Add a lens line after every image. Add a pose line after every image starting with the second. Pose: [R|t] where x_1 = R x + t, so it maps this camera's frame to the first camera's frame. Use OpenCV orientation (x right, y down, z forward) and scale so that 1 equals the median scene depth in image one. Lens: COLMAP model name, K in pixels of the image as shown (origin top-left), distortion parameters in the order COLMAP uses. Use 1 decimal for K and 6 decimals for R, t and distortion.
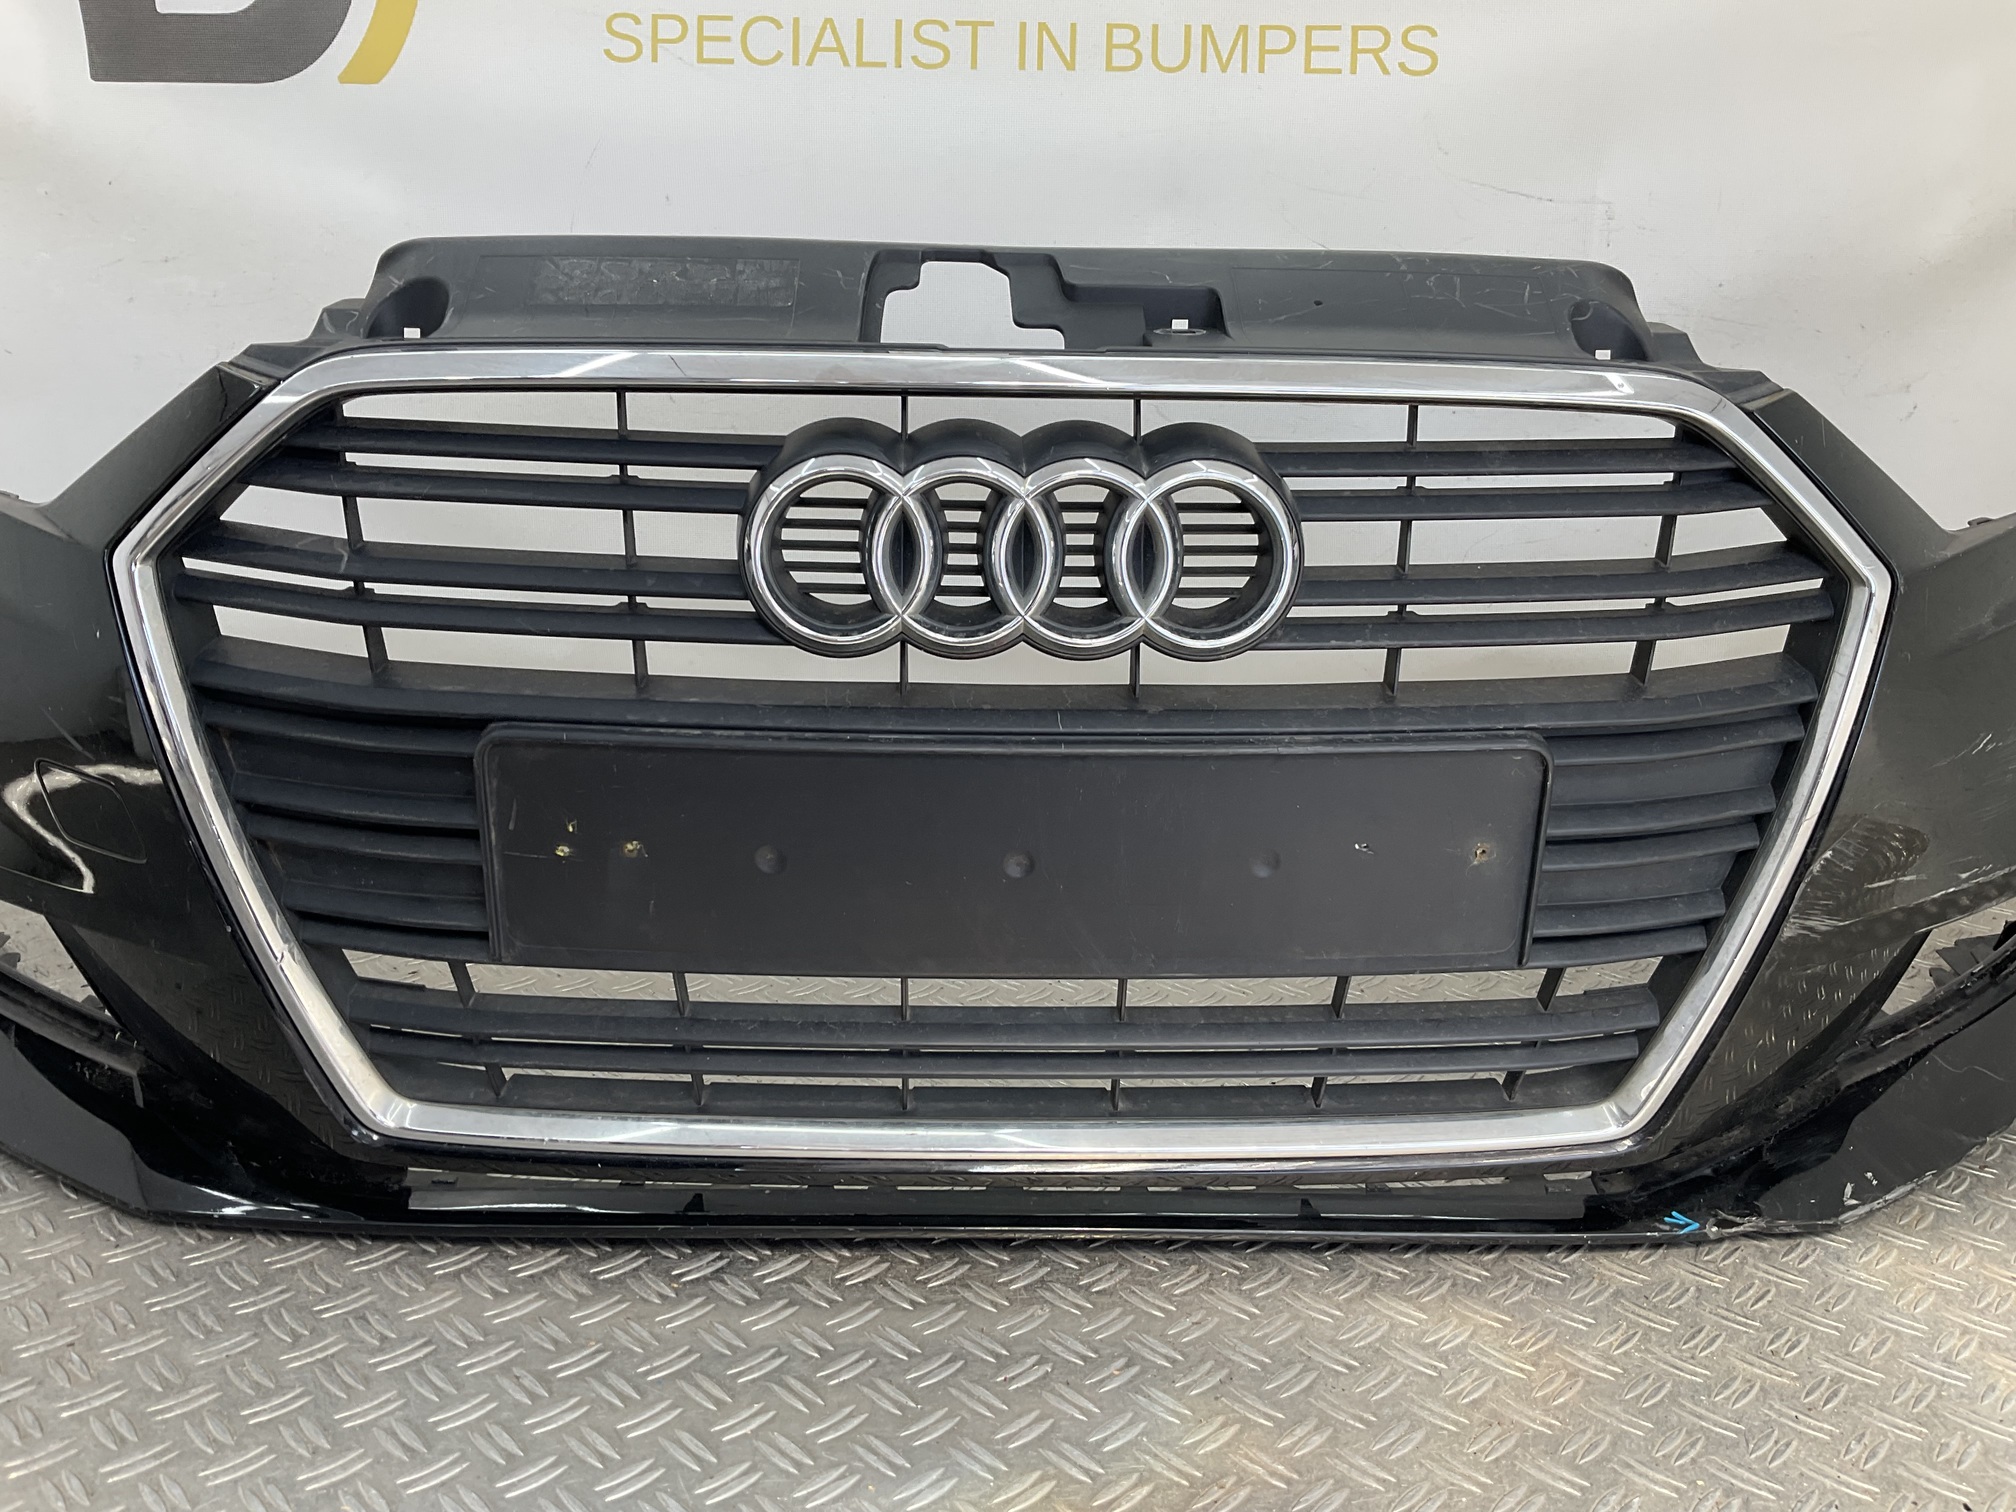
lens RADIAL K [[1693.0, 0, 1010.5], [0, 1693.0, 767.0], [0, 0, 1]] dist [0.066718, -0.137508]
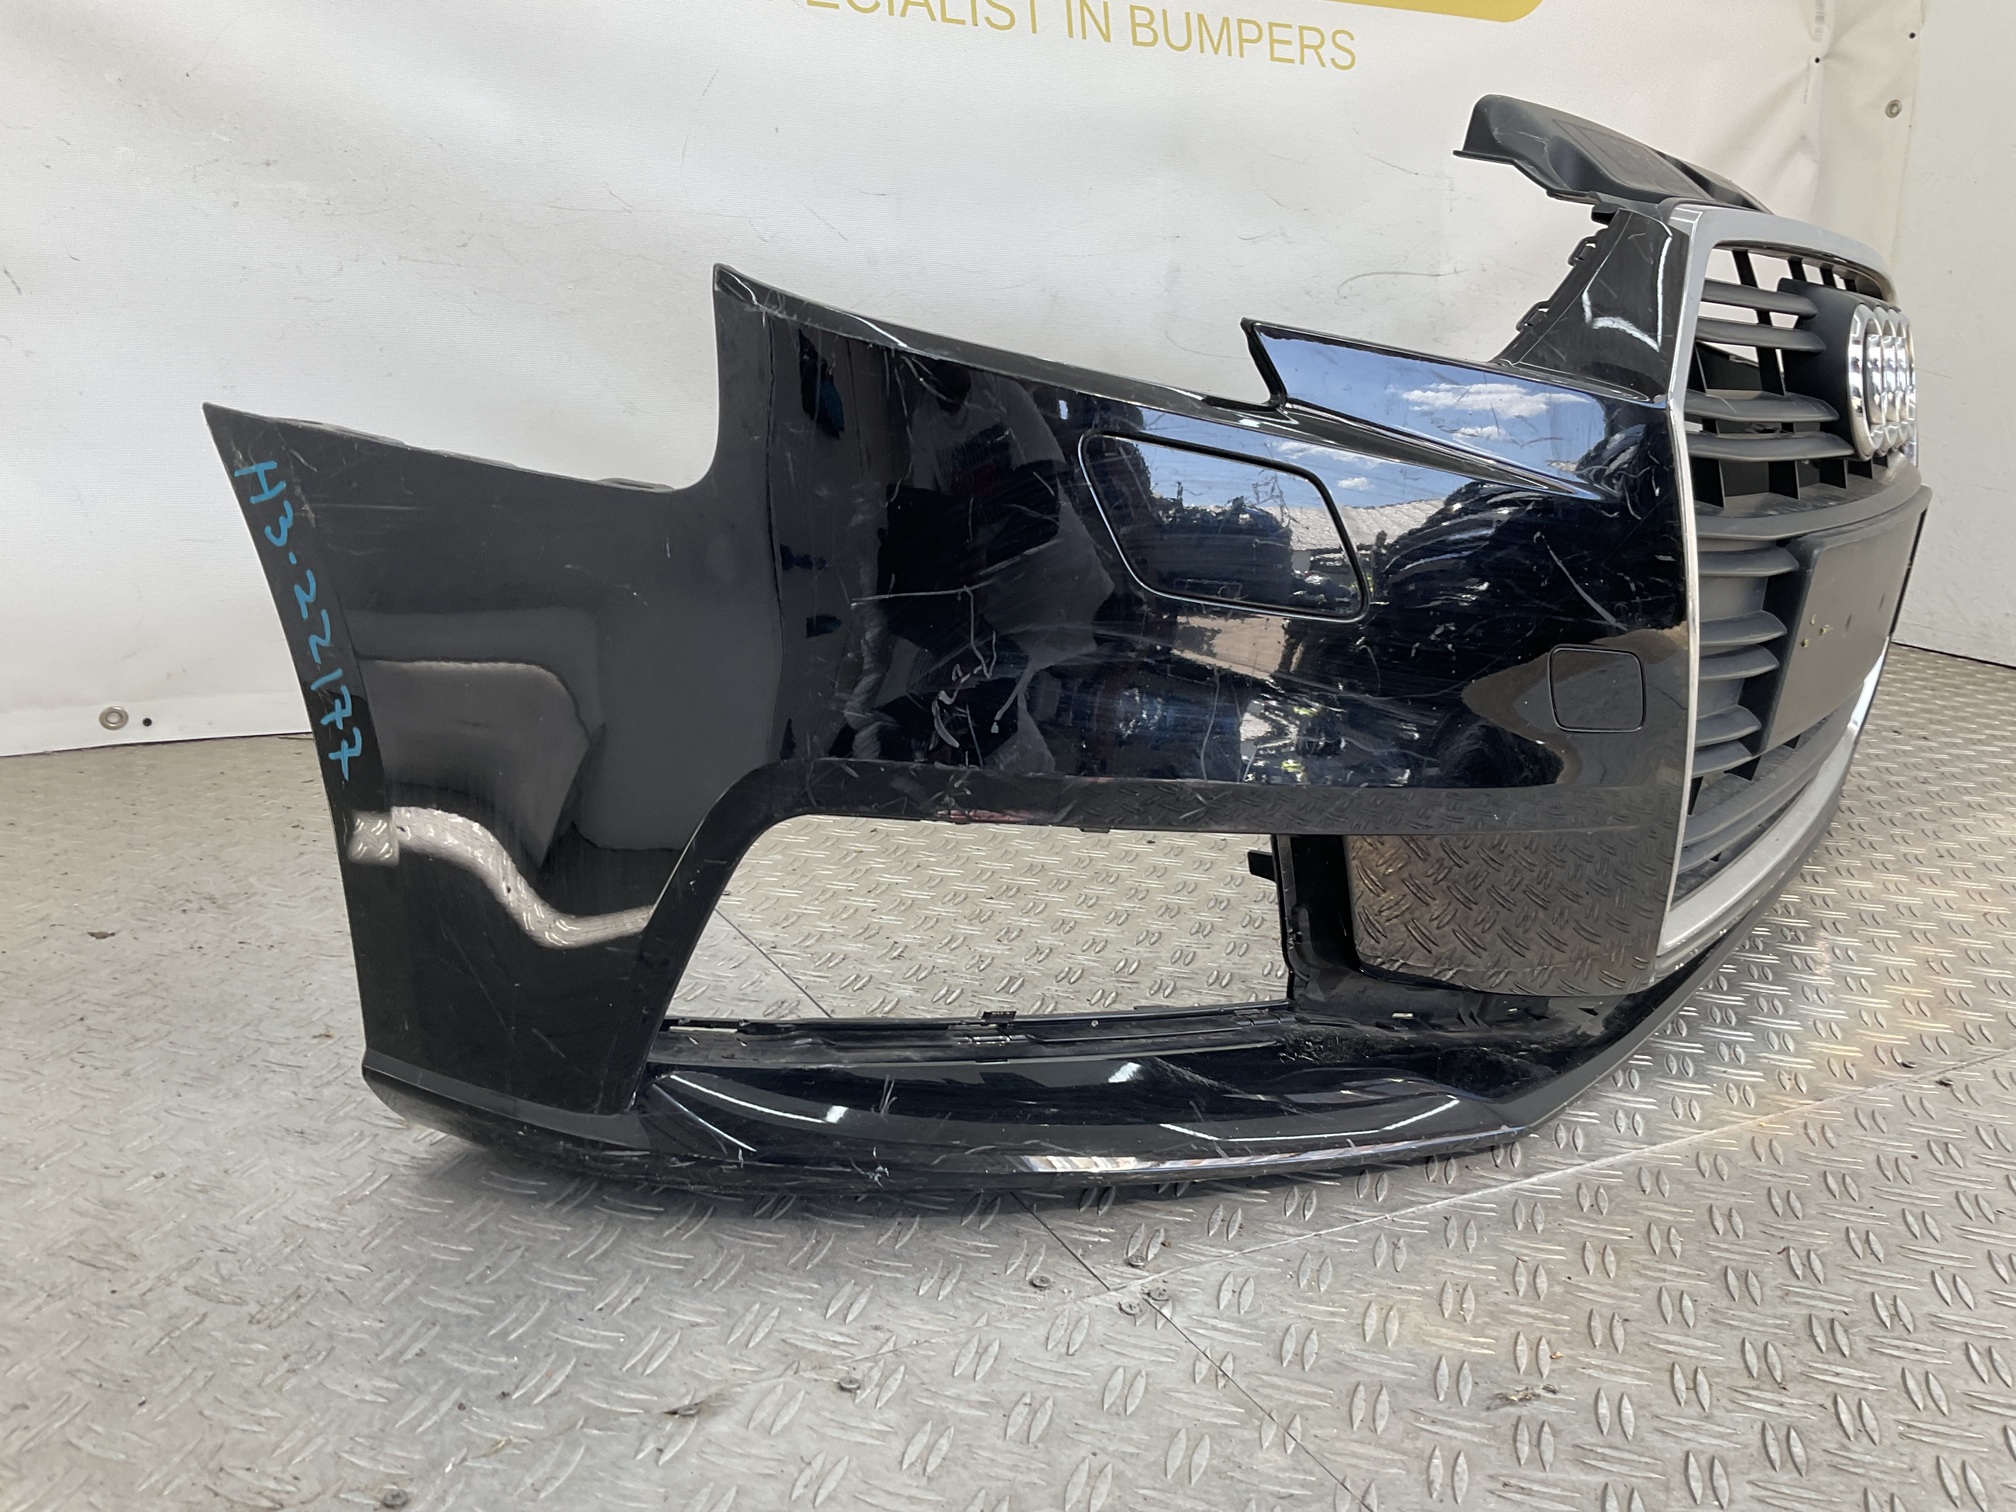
lens RADIAL K [[1693.0, 0, 1010.3], [0, 1693.0, 760.2], [0, 0, 1]] dist [0.066718, -0.137508]
pose [[0.877818, -0.109213, 0.466378, -1.114685], [0.114404, 0.993284, 0.017269, 0.098481], [-0.465132, 0.038196, 0.884417, 0.018830]]
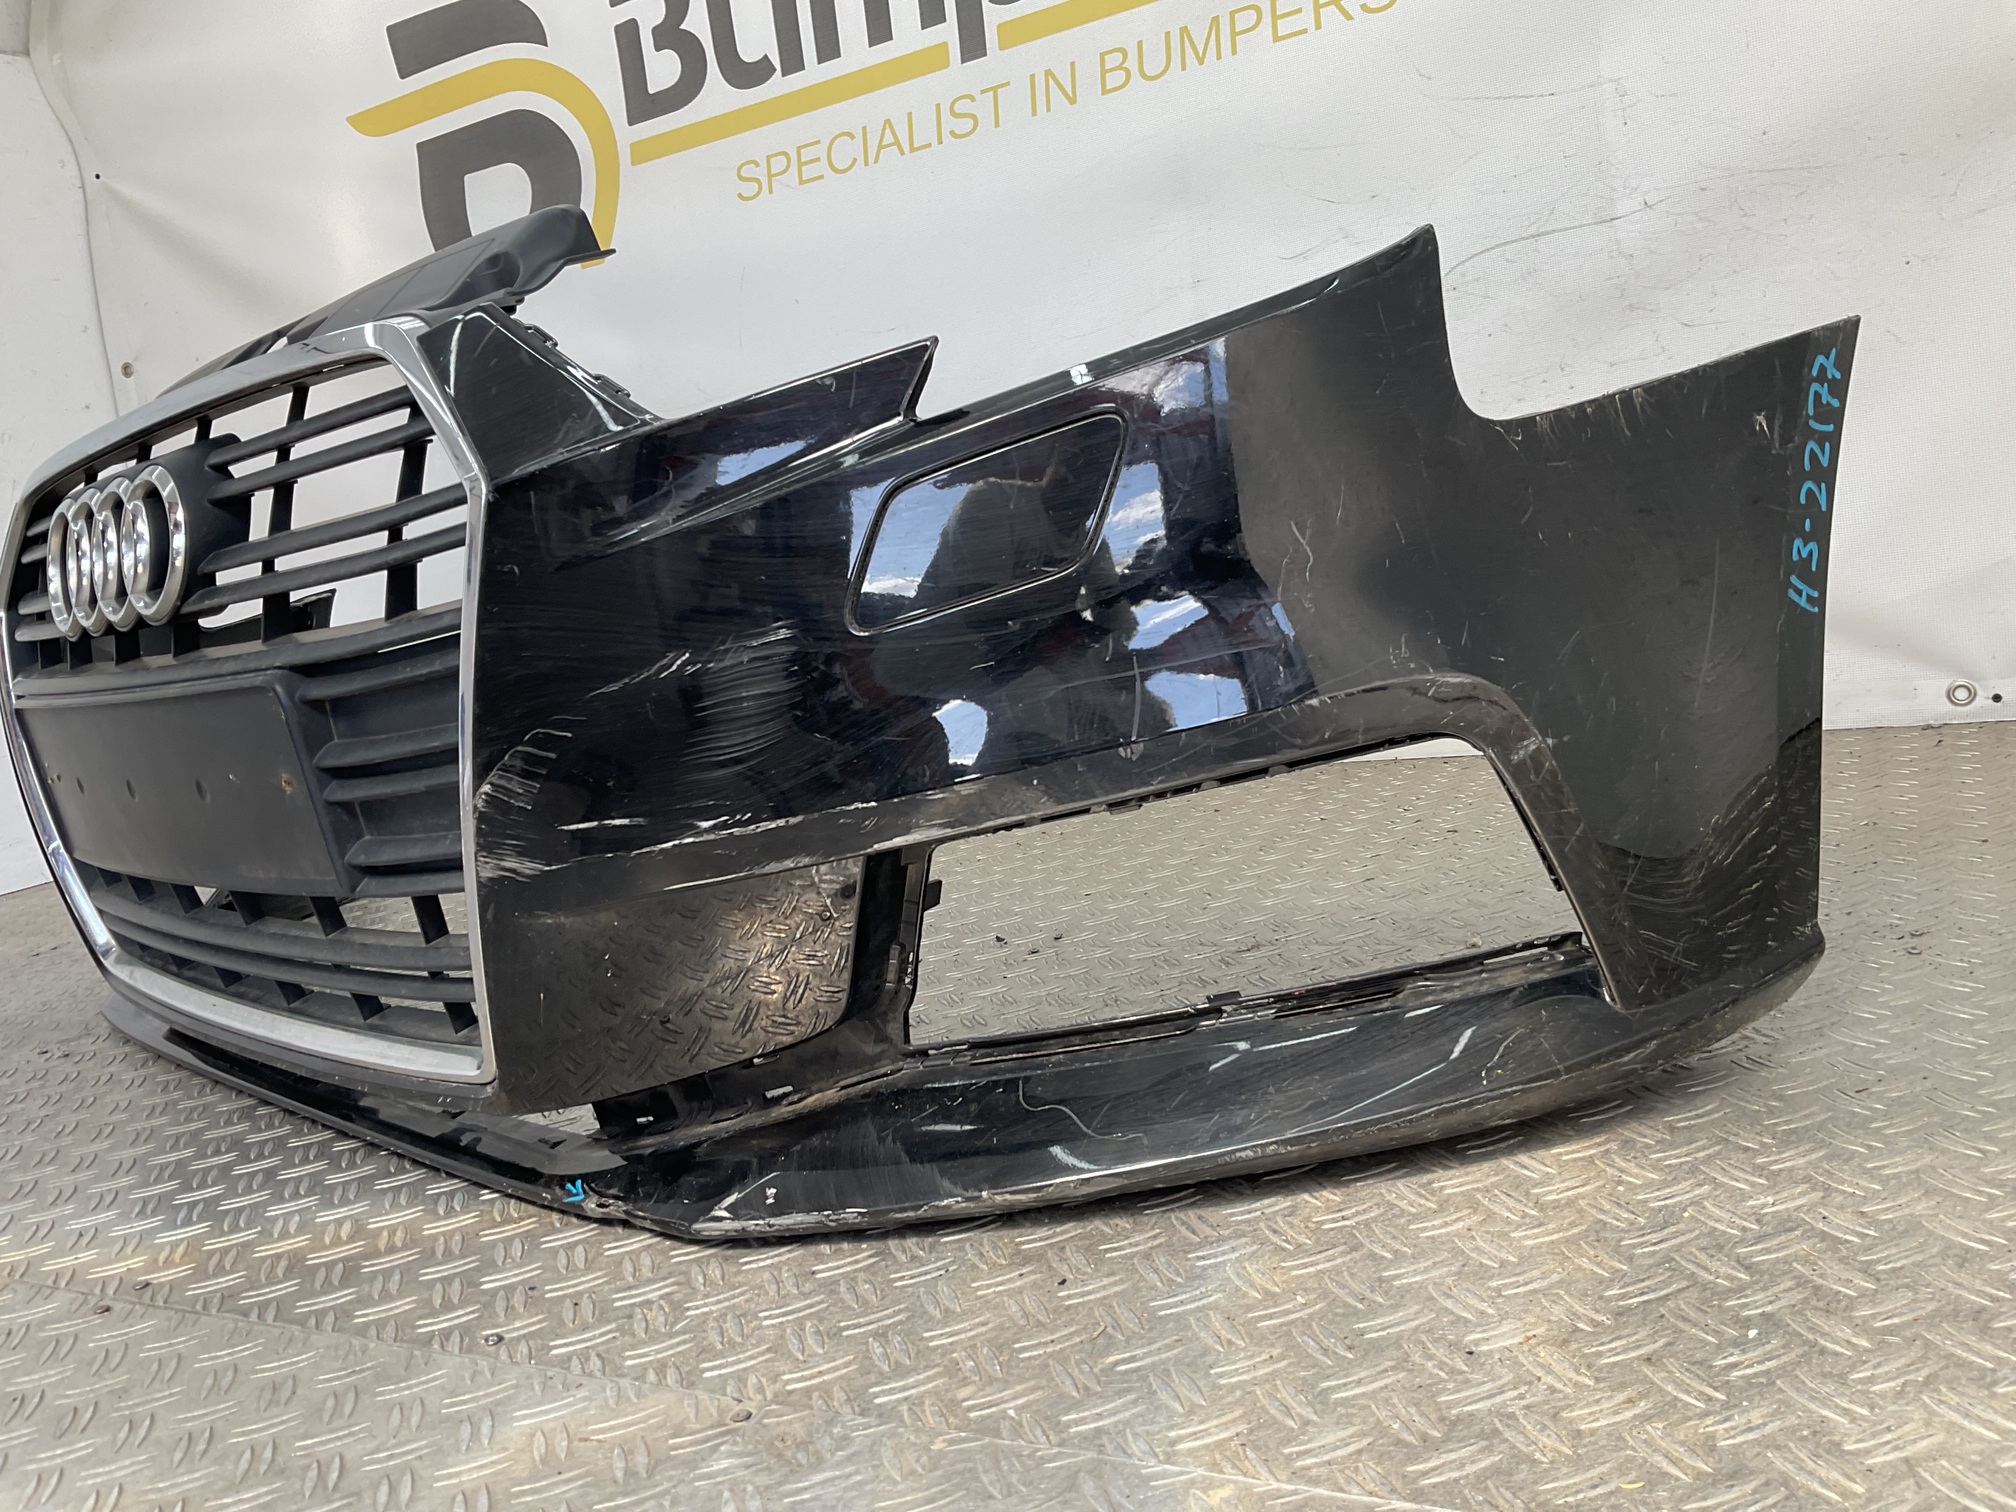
lens RADIAL K [[1693.0, 0, 990.6], [0, 1693.0, 763.7], [0, 0, 1]] dist [0.066718, -0.137508]
pose [[0.861174, -0.084227, -0.501283, 0.892710], [0.044509, 0.994883, -0.090699, 0.192211], [0.506357, 0.055796, 0.860517, 0.104337]]
